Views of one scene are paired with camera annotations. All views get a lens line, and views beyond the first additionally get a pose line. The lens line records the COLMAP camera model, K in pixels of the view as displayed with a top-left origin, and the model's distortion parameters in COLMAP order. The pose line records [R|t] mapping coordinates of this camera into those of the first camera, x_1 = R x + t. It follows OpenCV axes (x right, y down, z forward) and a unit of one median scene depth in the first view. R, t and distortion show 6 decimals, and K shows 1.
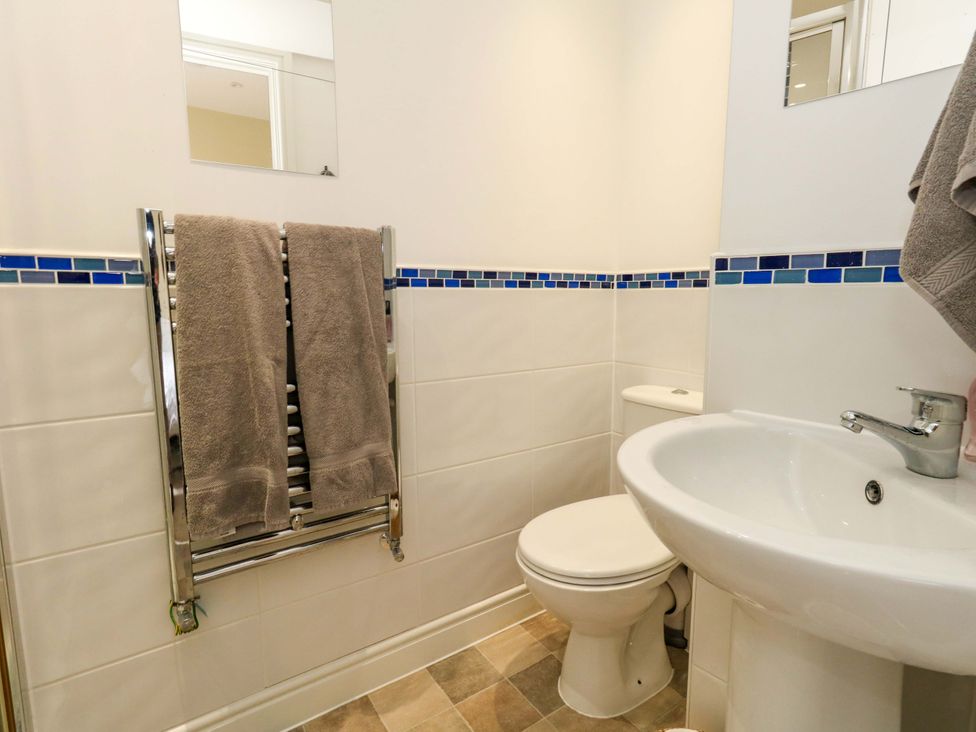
lens RADIAL K [[523.4, 0, 488.8], [0, 523.4, 365.1], [0, 0, 1]] dist [0.002272, 0.000134]
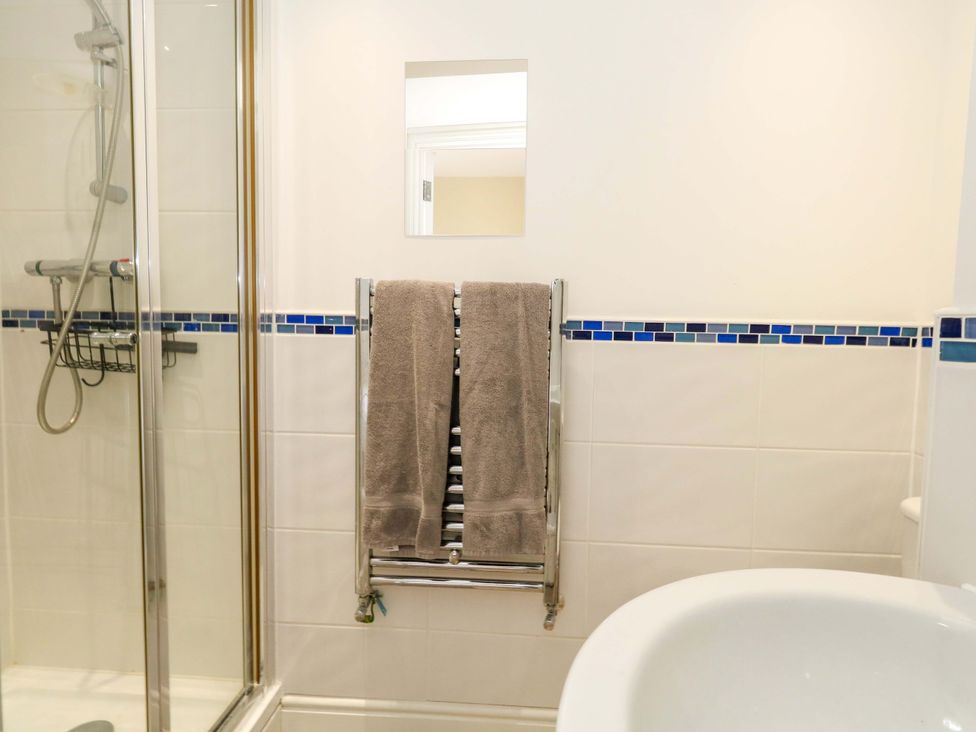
lens RADIAL K [[523.4, 0, 488.0], [0, 523.4, 363.3], [0, 0, 1]] dist [0.002272, 0.000134]
pose [[0.778519, 0.058488, -0.624890, 0.341146], [-0.101983, 0.994205, -0.034001, -0.065067], [0.619280, 0.090198, 0.779972, 0.174963]]
